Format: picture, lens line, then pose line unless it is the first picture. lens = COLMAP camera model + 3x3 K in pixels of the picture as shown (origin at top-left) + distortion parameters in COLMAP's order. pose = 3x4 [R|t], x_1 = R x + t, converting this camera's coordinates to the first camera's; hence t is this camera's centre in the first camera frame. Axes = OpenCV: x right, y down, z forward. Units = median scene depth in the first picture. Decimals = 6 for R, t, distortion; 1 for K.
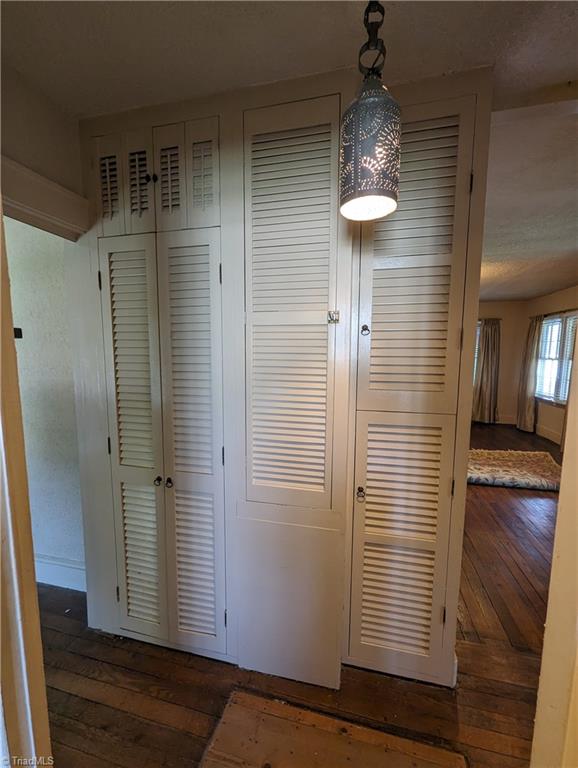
lens RADIAL K [[316.0, 0, 286.6], [0, 316.0, 386.0], [0, 0, 1]] dist [0.001471, -0.000310]
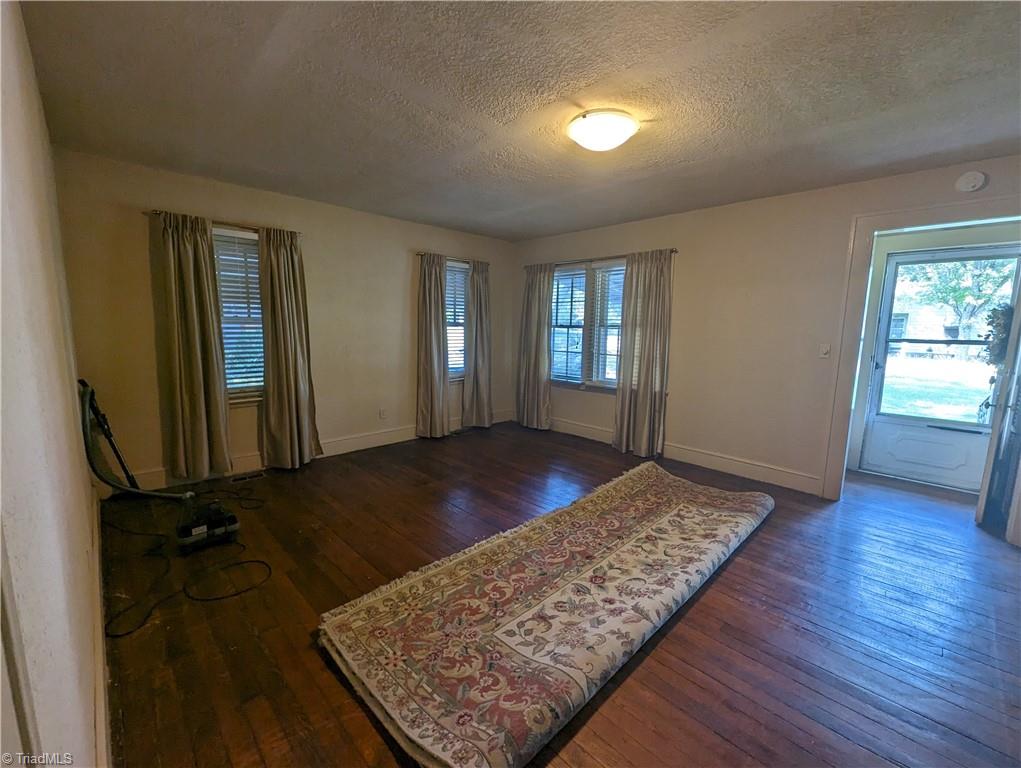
lens RADIAL K [[420.1, 0, 513.7], [0, 420.1, 385.8], [0, 0, 1]] dist [0.001471, -0.000310]
pose [[0.517587, -0.106295, 0.849002, -0.073719], [0.080645, 0.993897, 0.075271, -0.042686], [-0.851821, 0.029509, 0.523001, 0.778373]]
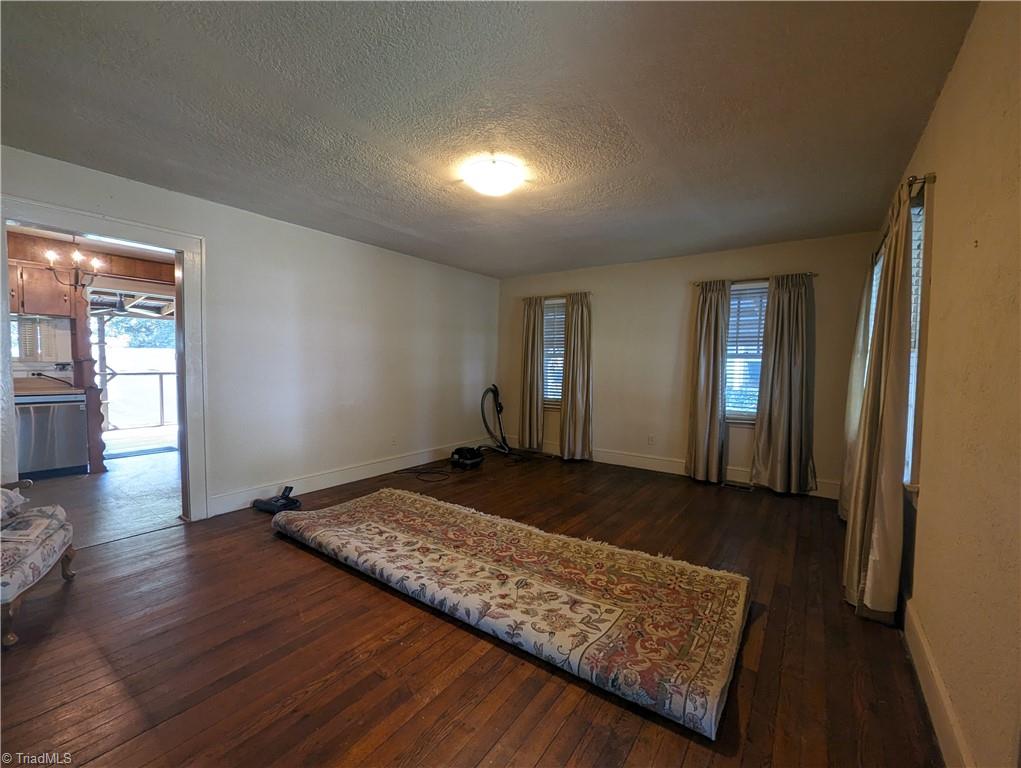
lens RADIAL K [[420.1, 0, 520.1], [0, 420.1, 389.0], [0, 0, 1]] dist [0.001471, -0.000310]
pose [[0.937960, 0.040009, -0.344427, 0.735930], [-0.058979, 0.997255, -0.044771, 0.018189], [0.341690, 0.062307, 0.937745, 0.407164]]
